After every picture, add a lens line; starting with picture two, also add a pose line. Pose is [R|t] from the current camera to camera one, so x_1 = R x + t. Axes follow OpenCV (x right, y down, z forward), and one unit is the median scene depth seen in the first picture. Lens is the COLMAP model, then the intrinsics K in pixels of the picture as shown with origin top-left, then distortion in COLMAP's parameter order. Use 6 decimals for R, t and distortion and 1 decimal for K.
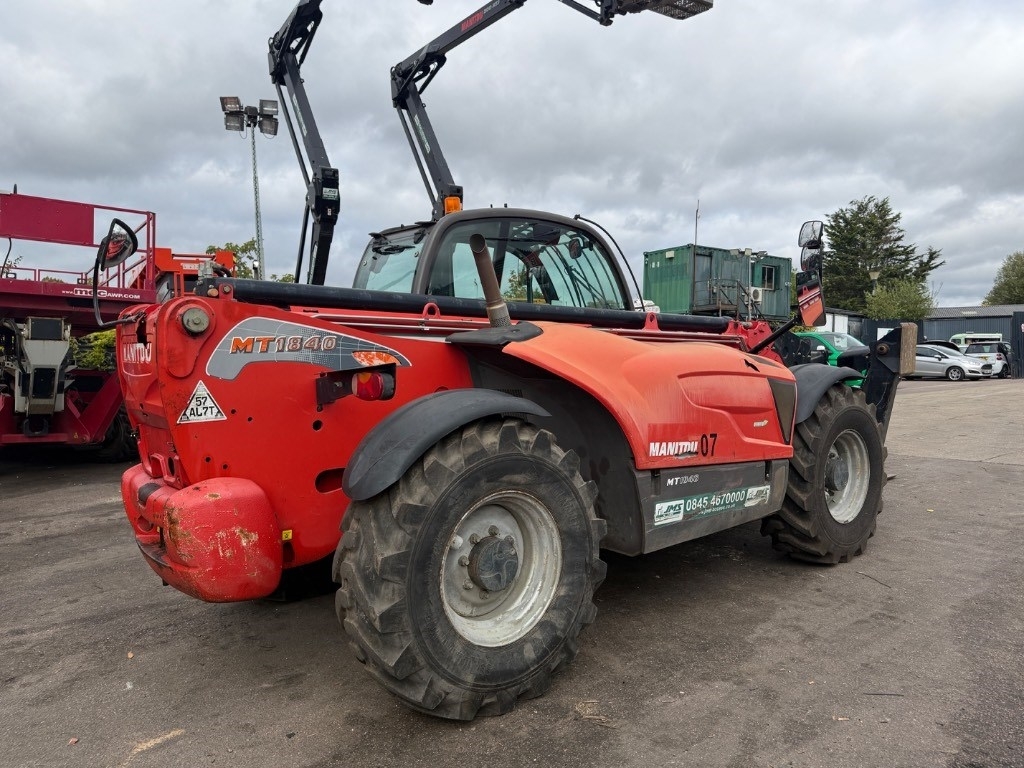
lens RADIAL K [[722.6, 0, 512.8], [0, 722.6, 381.6], [0, 0, 1]] dist [0.076985, -0.065614]
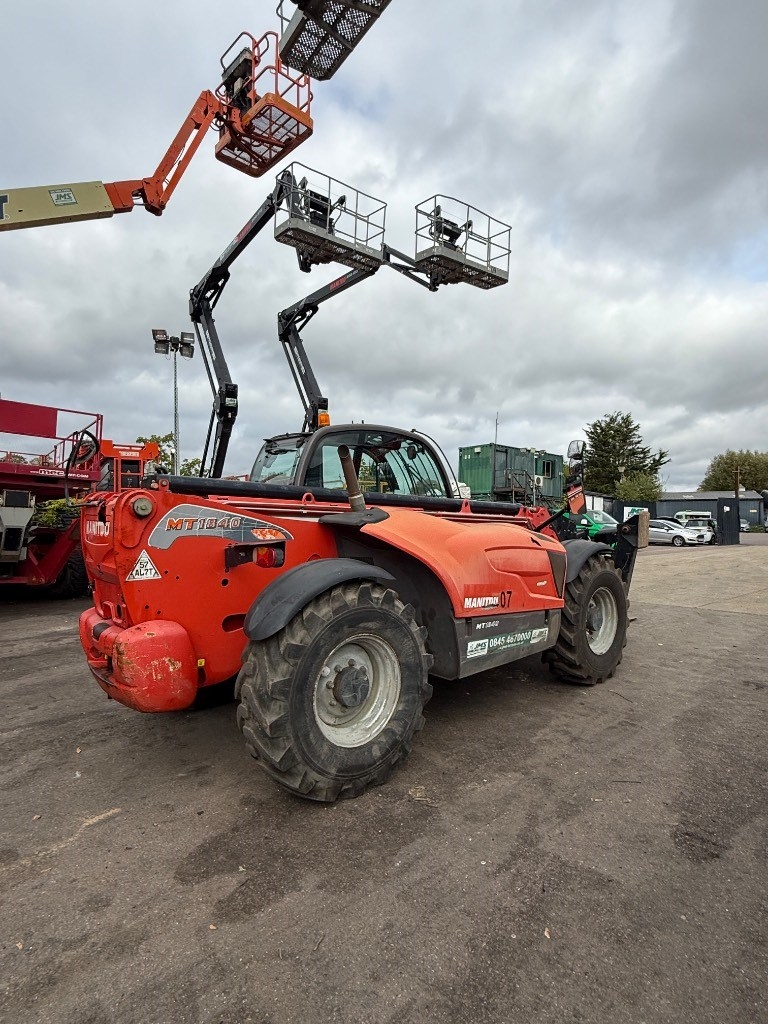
lens RADIAL K [[541.6, 0, 381.6], [0, 541.6, 507.5], [0, 0, 1]] dist [0.002116, 0.023933]
pose [[0.999003, 0.021500, 0.039125, -0.013758], [-0.019213, 0.998137, -0.057910, -0.024373], [-0.040297, 0.057101, 0.997555, -0.040368]]
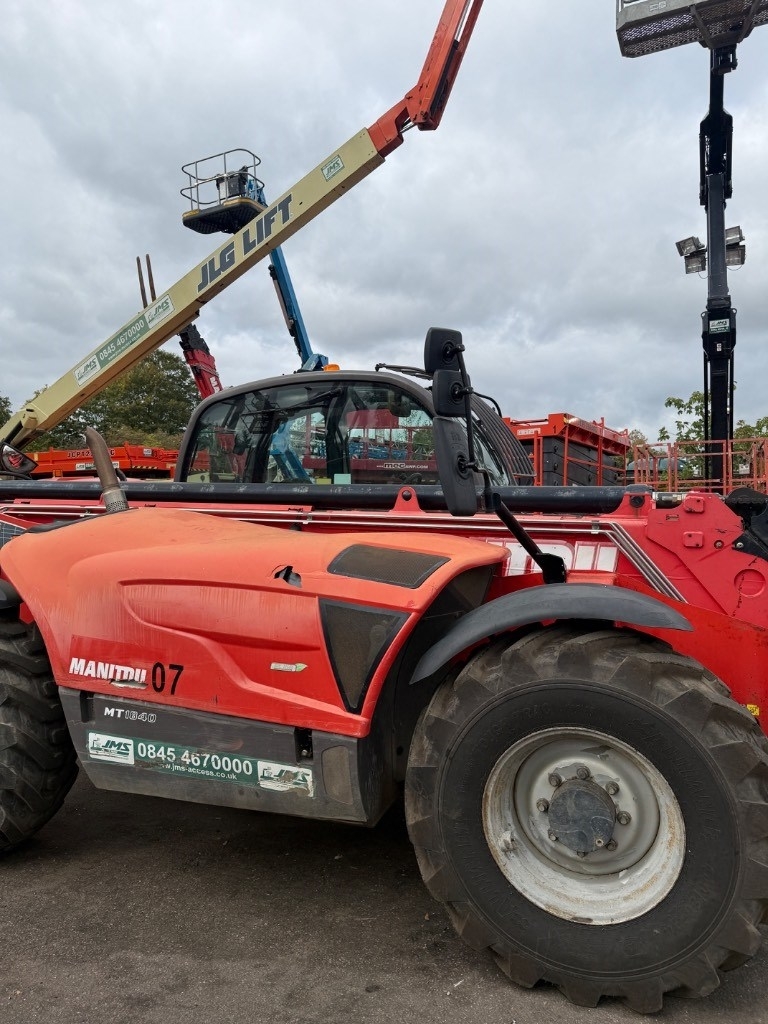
lens RADIAL K [[722.6, 0, 383.1], [0, 722.6, 530.1], [0, 0, 1]] dist [0.076985, -0.065614]
pose [[0.482698, 0.036390, -0.875031, 1.030665], [-0.034926, 0.999141, 0.022285, -0.090042], [0.875090, 0.019805, 0.483554, 0.832213]]
